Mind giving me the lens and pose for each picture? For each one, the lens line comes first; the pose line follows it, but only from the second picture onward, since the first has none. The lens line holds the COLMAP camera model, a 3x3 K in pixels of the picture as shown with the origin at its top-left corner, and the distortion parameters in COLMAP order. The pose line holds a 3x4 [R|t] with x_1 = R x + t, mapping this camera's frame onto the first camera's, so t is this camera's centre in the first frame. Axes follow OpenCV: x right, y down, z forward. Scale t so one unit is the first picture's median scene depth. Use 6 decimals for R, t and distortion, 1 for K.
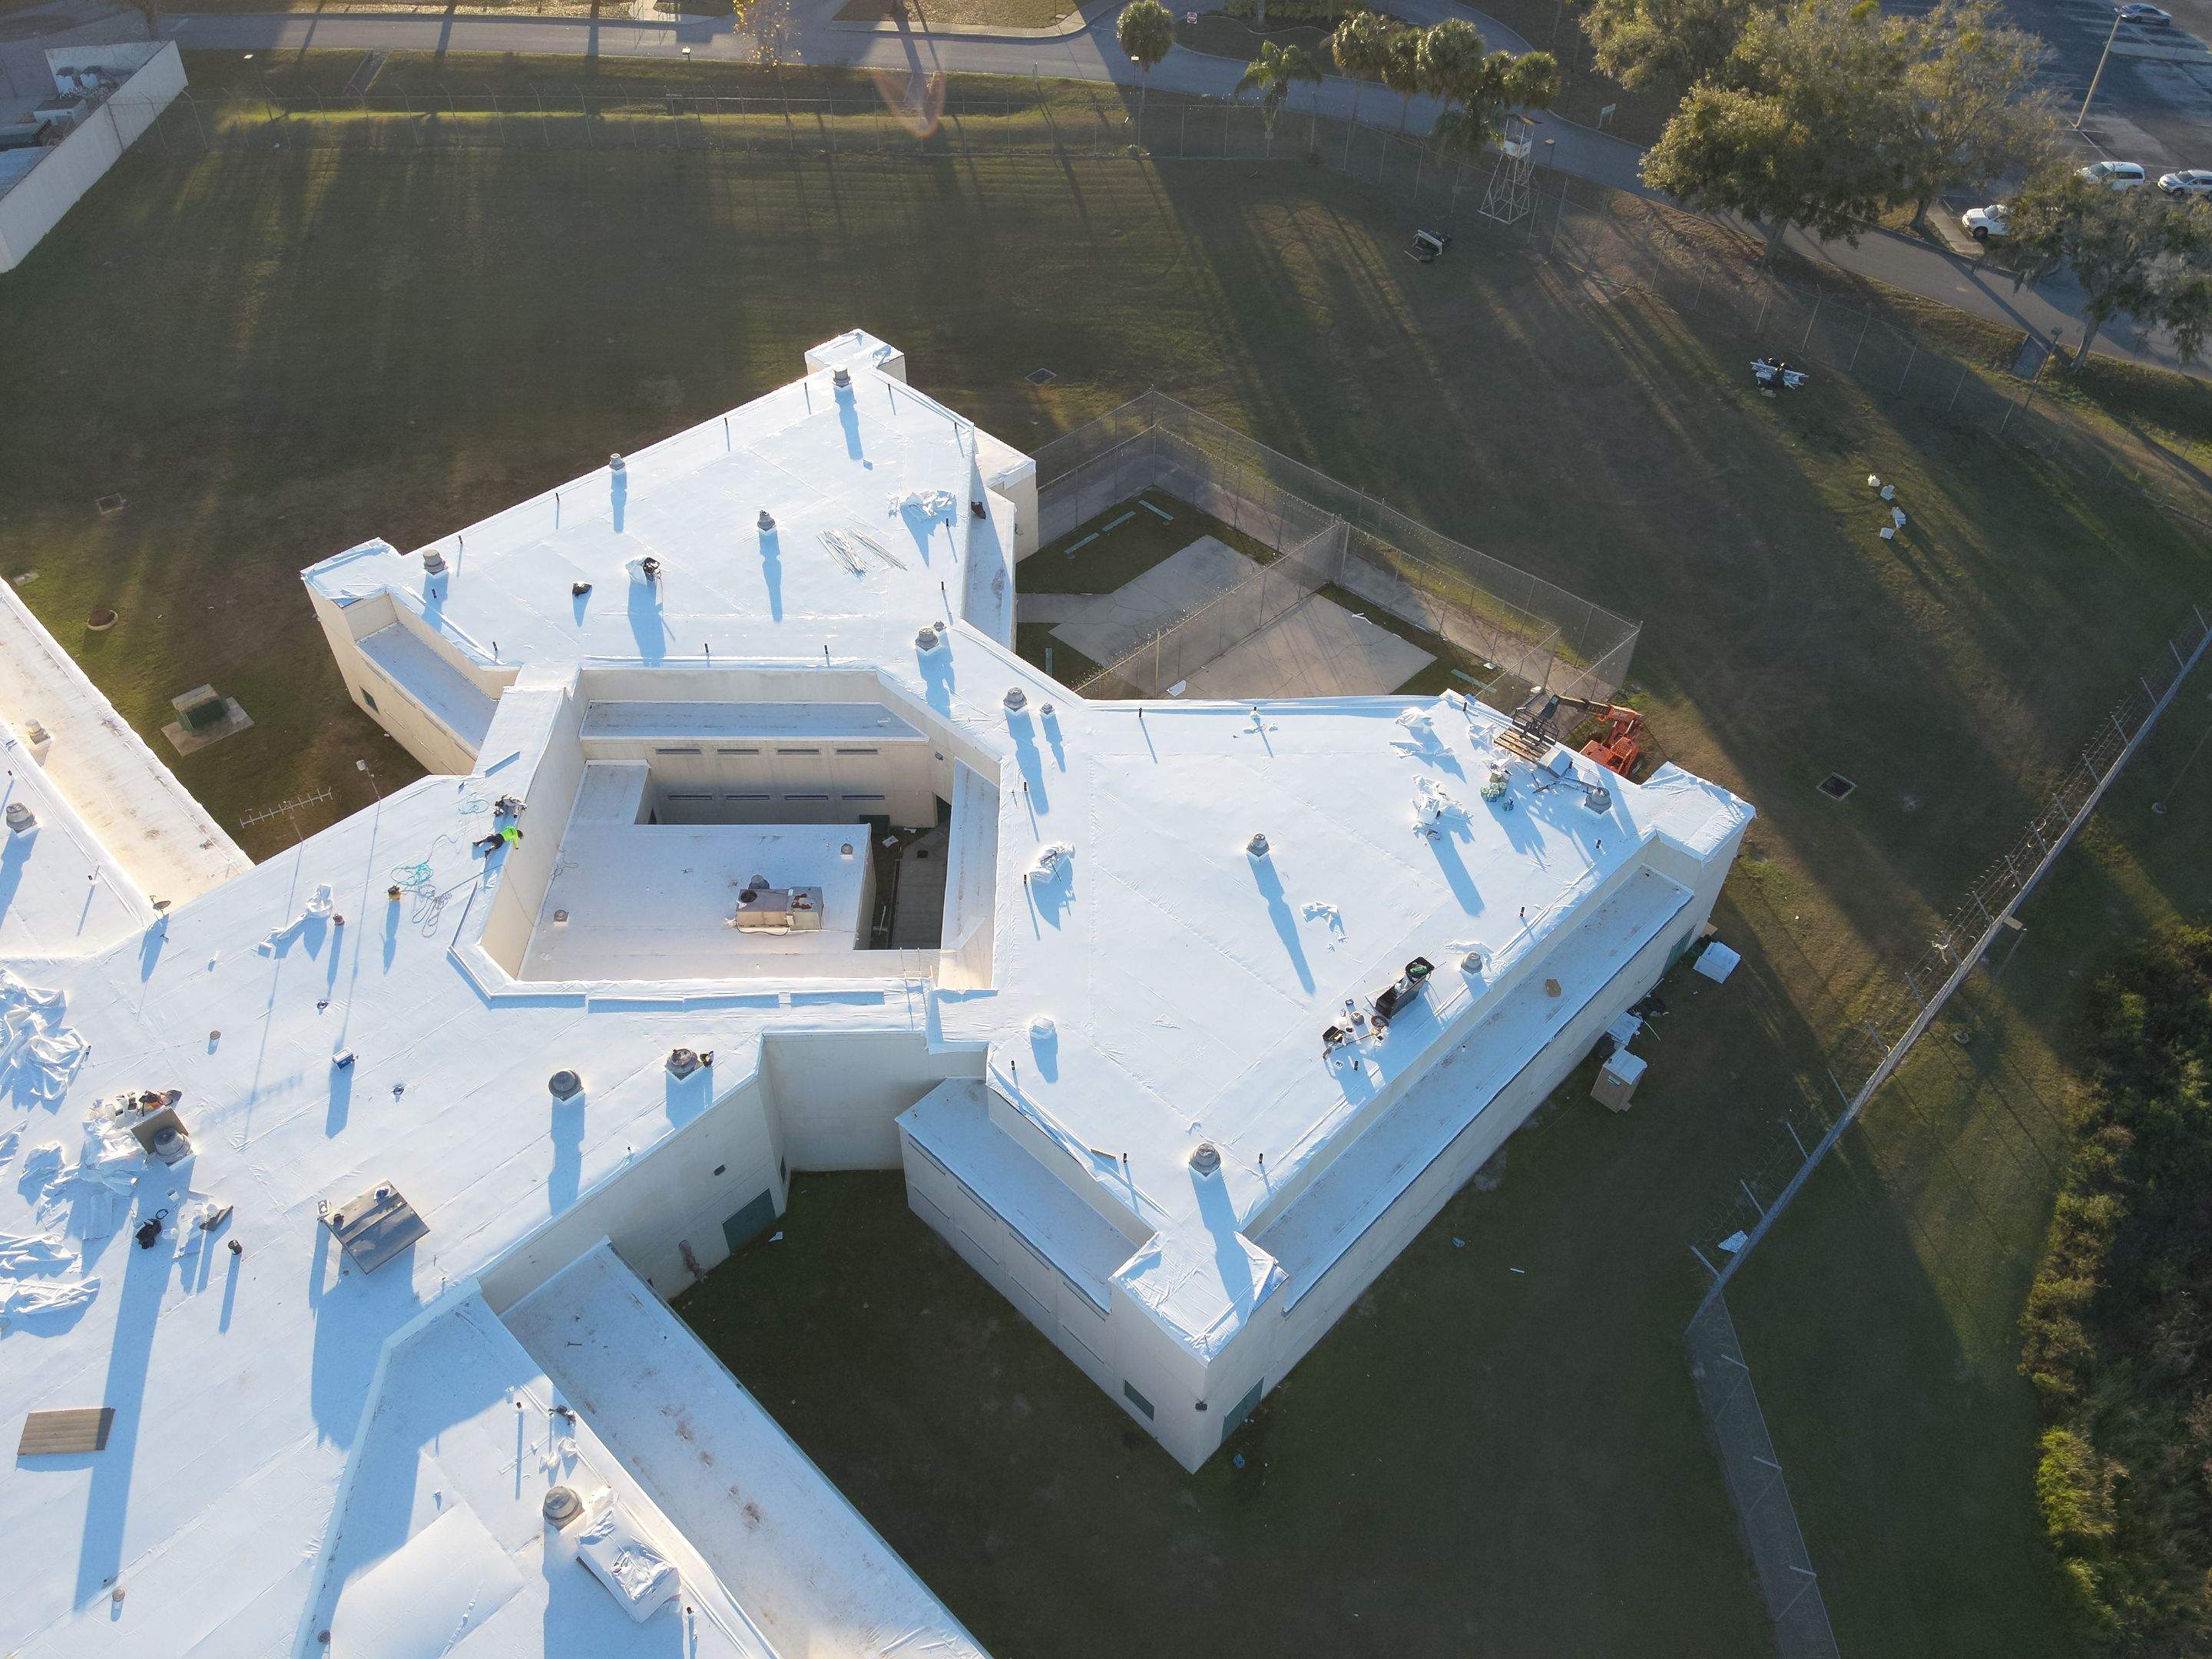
lens RADIAL K [[1621.8, 0, 1104.6], [0, 1621.8, 833.4], [0, 0, 1]] dist [0.109217, -0.192826]
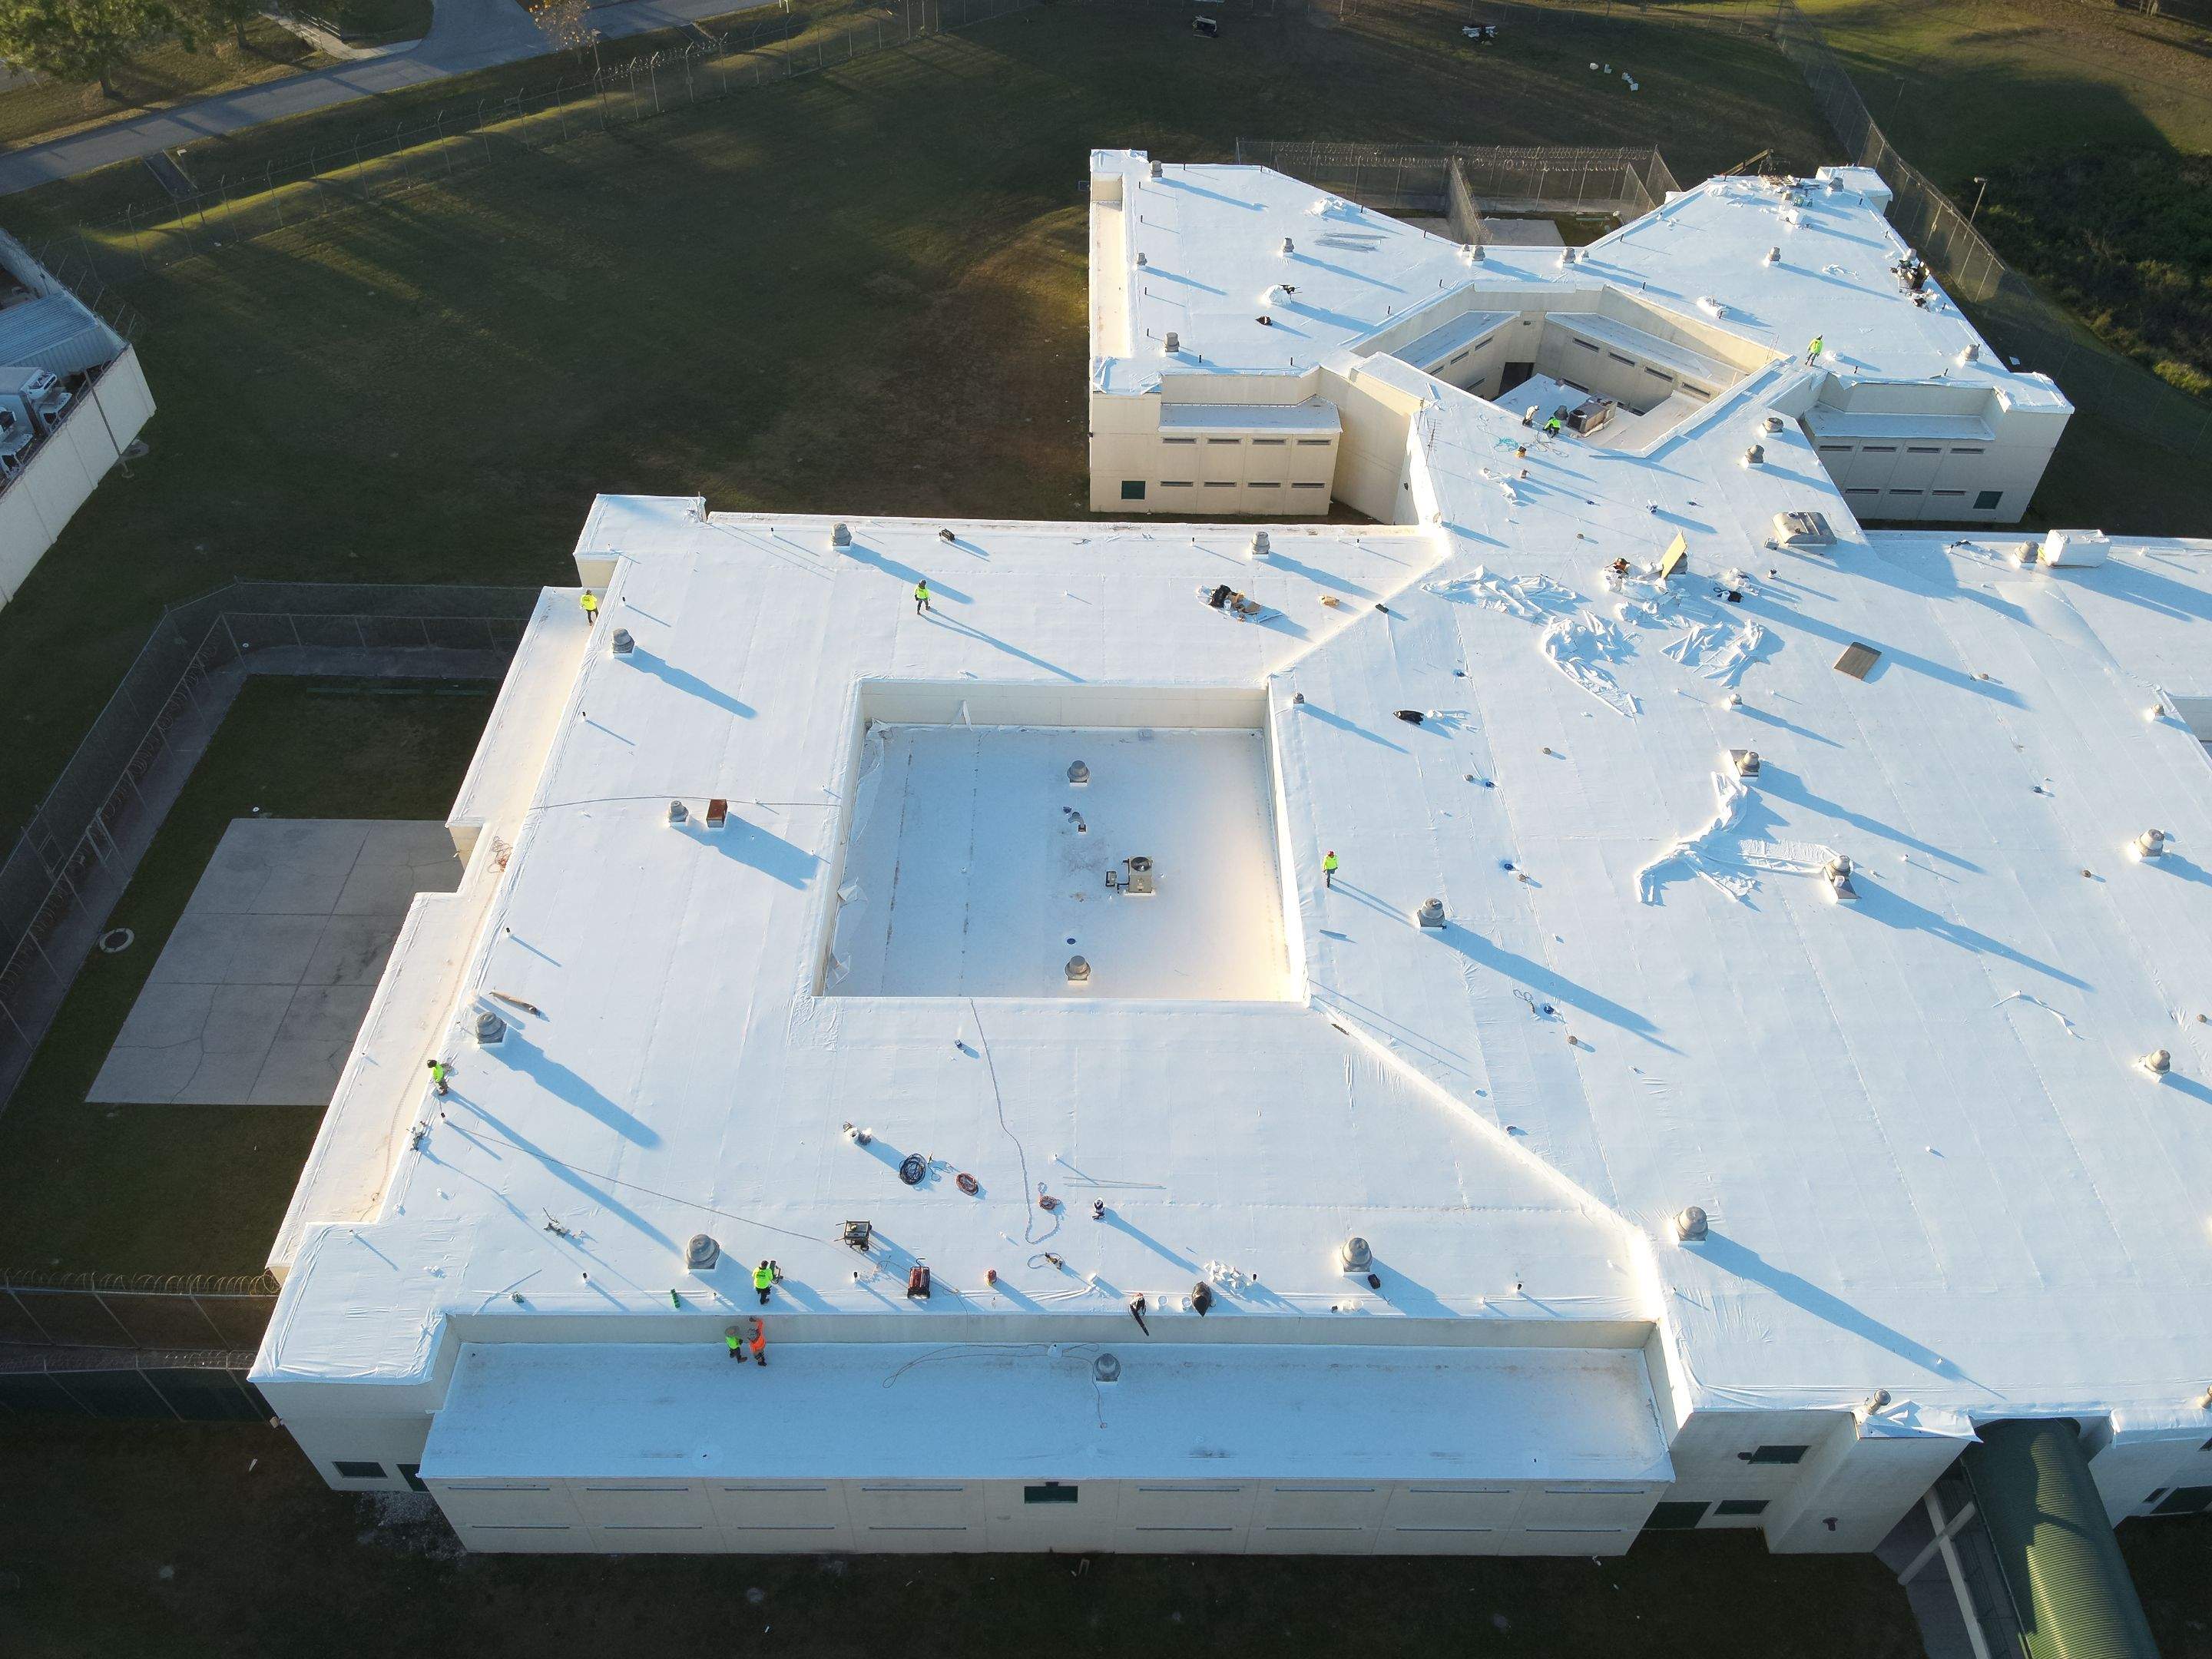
lens RADIAL K [[1621.8, 0, 1103.7], [0, 1621.8, 836.0], [0, 0, 1]] dist [0.109217, -0.192826]
pose [[0.713534, -0.485601, 0.505035, -1.462789], [0.481020, 0.863642, 0.150804, -0.061126], [-0.509400, 0.135329, 0.849822, 0.012560]]
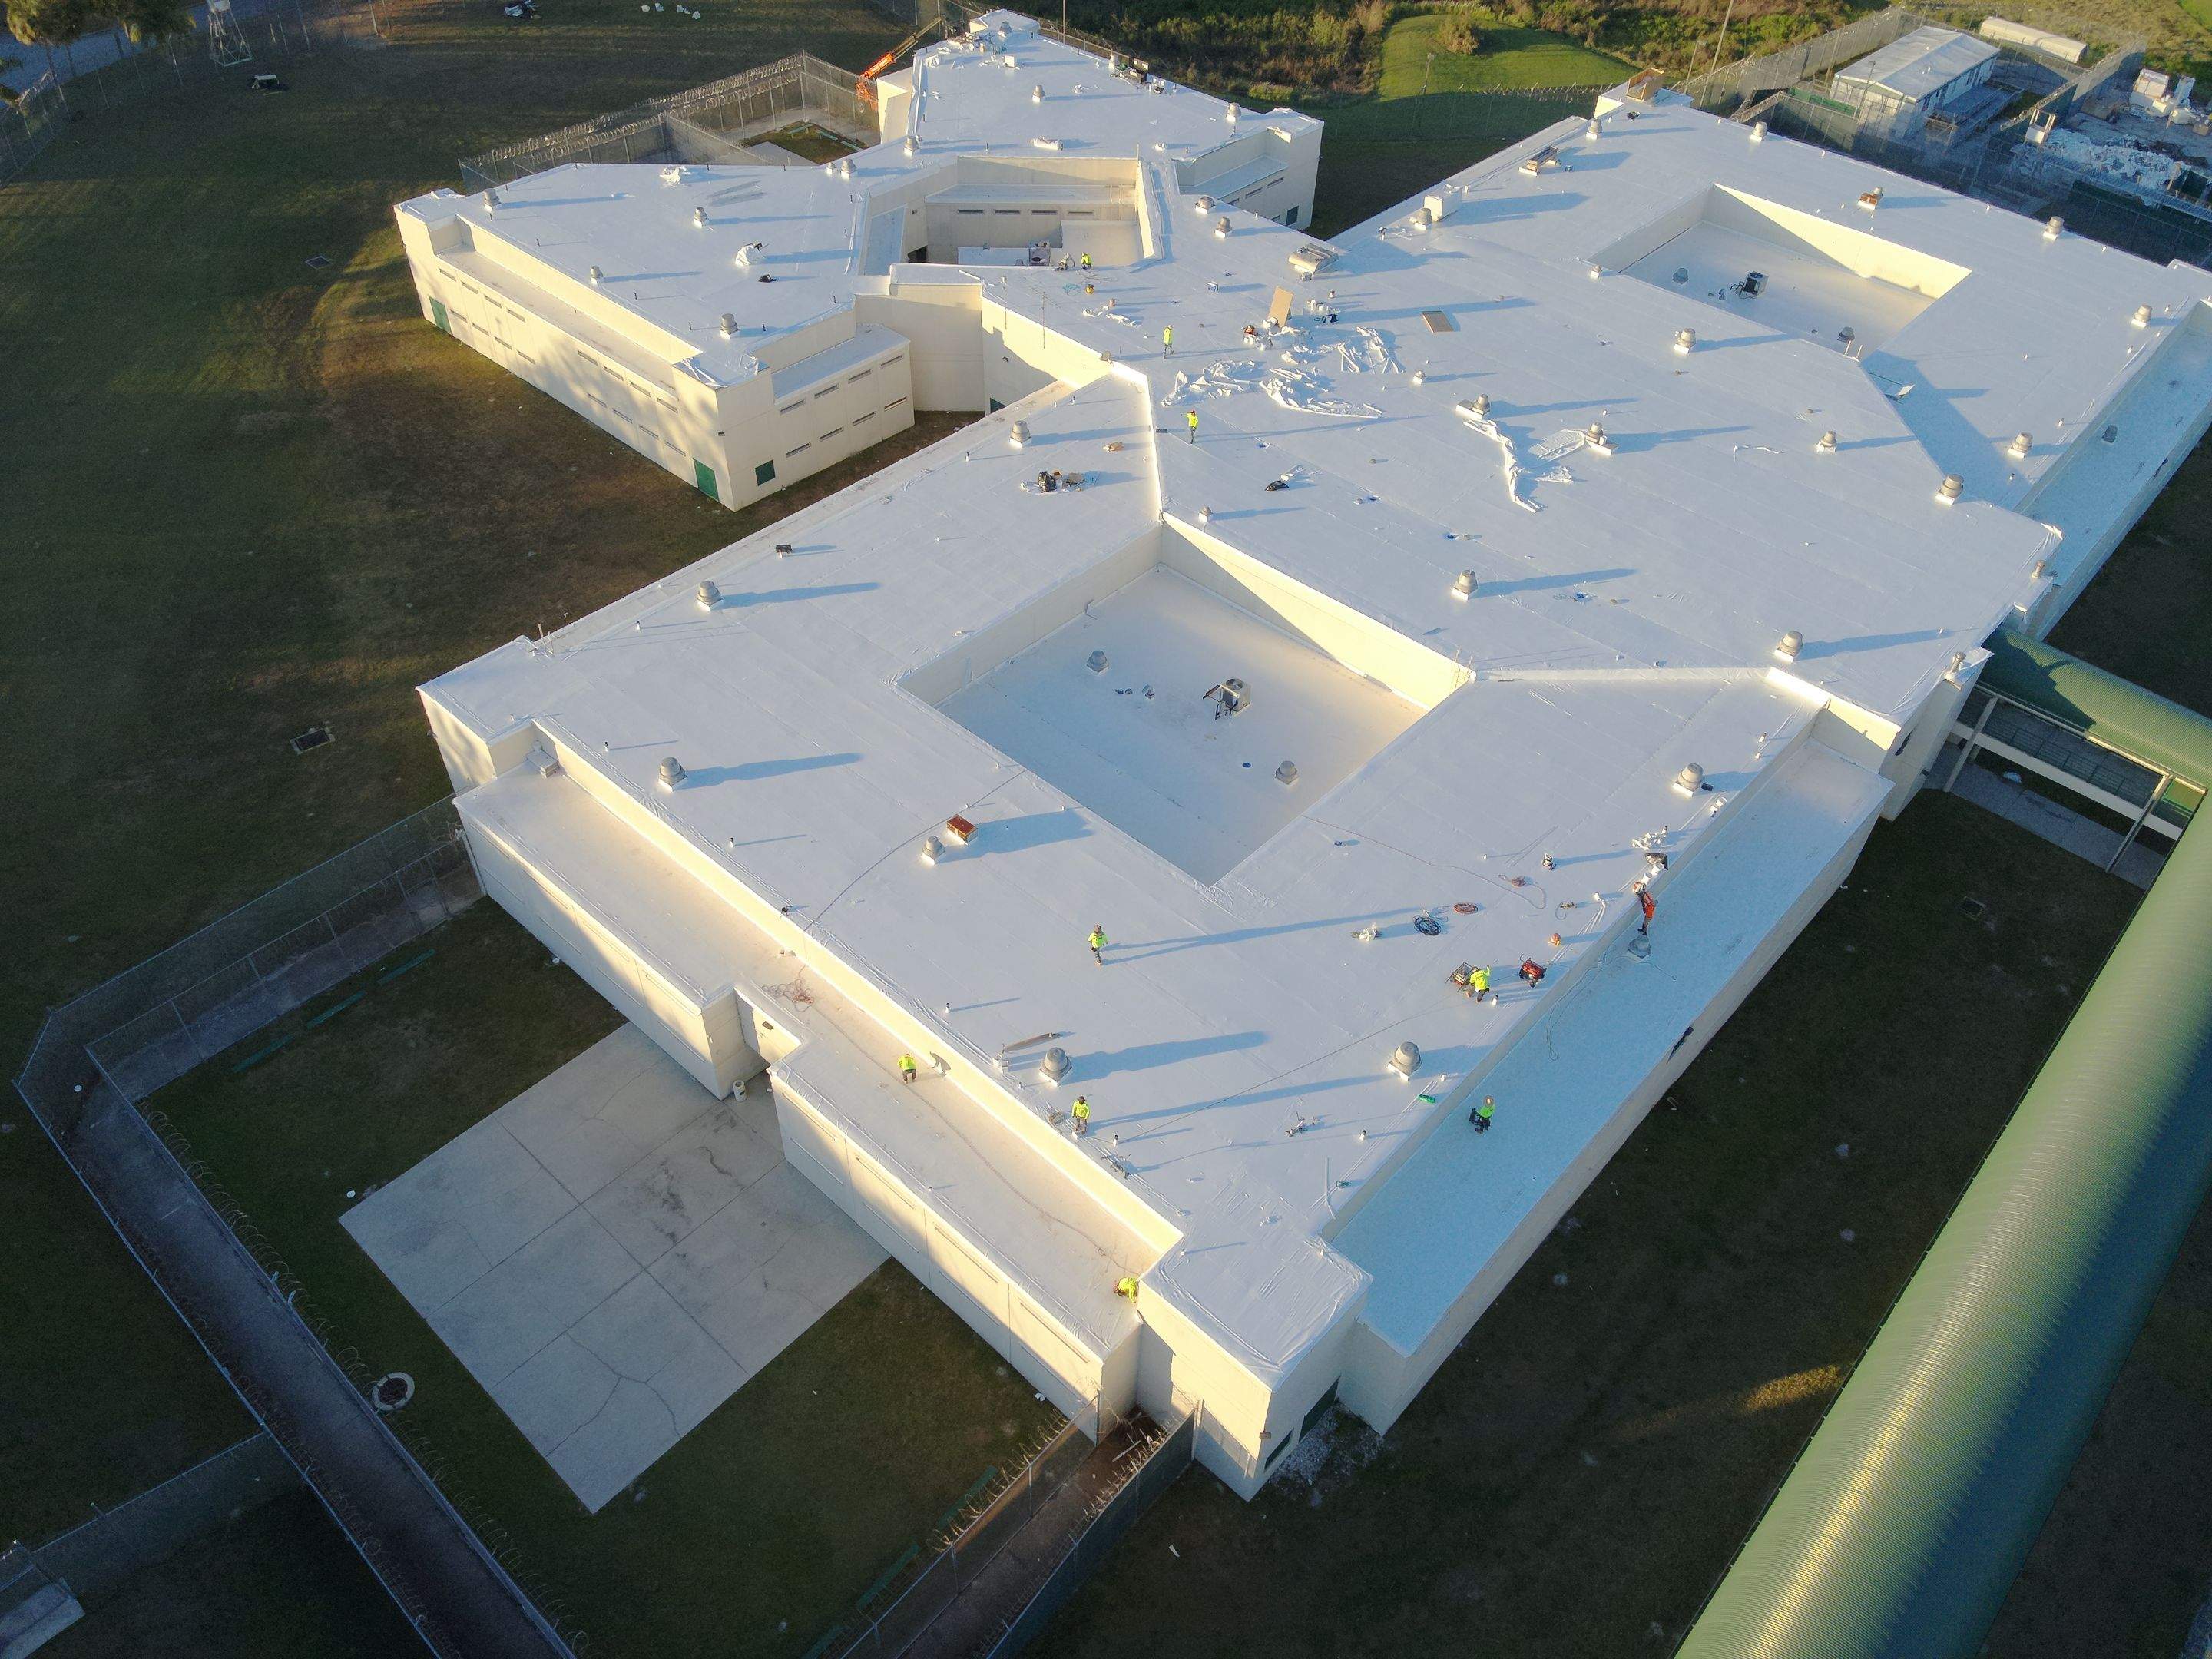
lens RADIAL K [[1621.8, 0, 1124.6], [0, 1621.8, 832.2], [0, 0, 1]] dist [0.109217, -0.192826]
pose [[-0.033337, -0.705911, 0.707516, -1.836152], [0.681241, 0.501932, 0.532893, -0.503885], [-0.731300, 0.499753, 0.464162, 0.448779]]
